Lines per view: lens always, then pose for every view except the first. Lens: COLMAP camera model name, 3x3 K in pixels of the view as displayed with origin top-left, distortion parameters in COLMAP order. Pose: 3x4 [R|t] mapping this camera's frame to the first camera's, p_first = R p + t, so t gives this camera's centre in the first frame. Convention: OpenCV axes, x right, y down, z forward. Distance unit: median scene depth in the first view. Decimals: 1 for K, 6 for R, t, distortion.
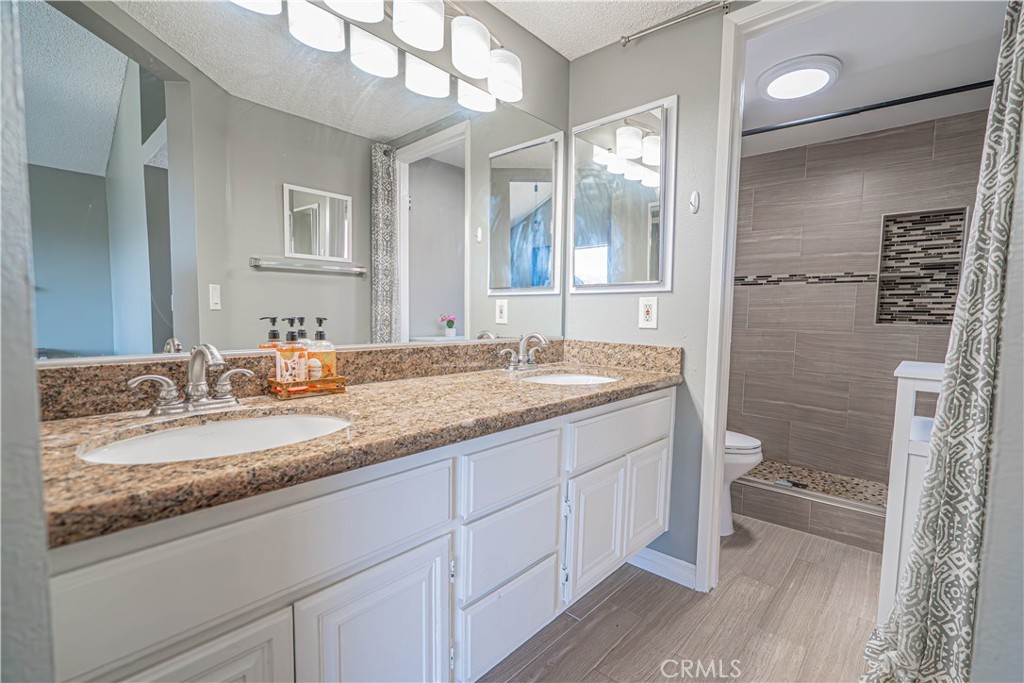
lens RADIAL K [[462.8, 0, 511.4], [0, 462.8, 350.5], [0, 0, 1]] dist [-0.001523, 0.000404]
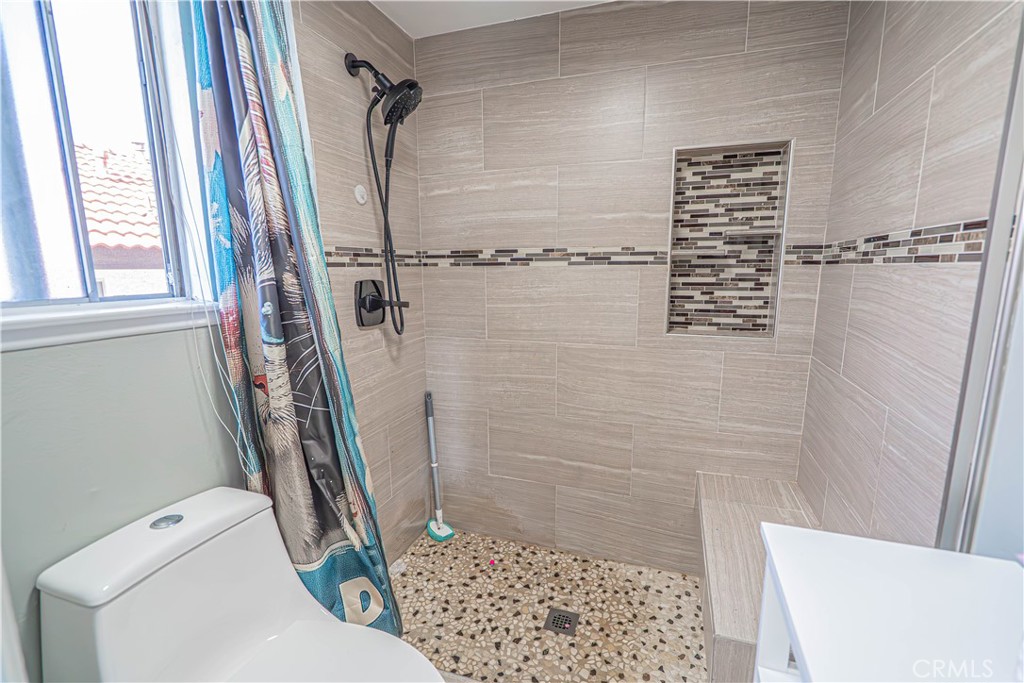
lens RADIAL K [[462.8, 0, 511.4], [0, 462.8, 350.5], [0, 0, 1]] dist [-0.001523, 0.000404]
pose [[0.923173, -0.084813, 0.374912, 0.366915], [0.049162, 0.993396, 0.103672, -0.108821], [-0.381228, -0.077275, 0.921246, 0.512850]]
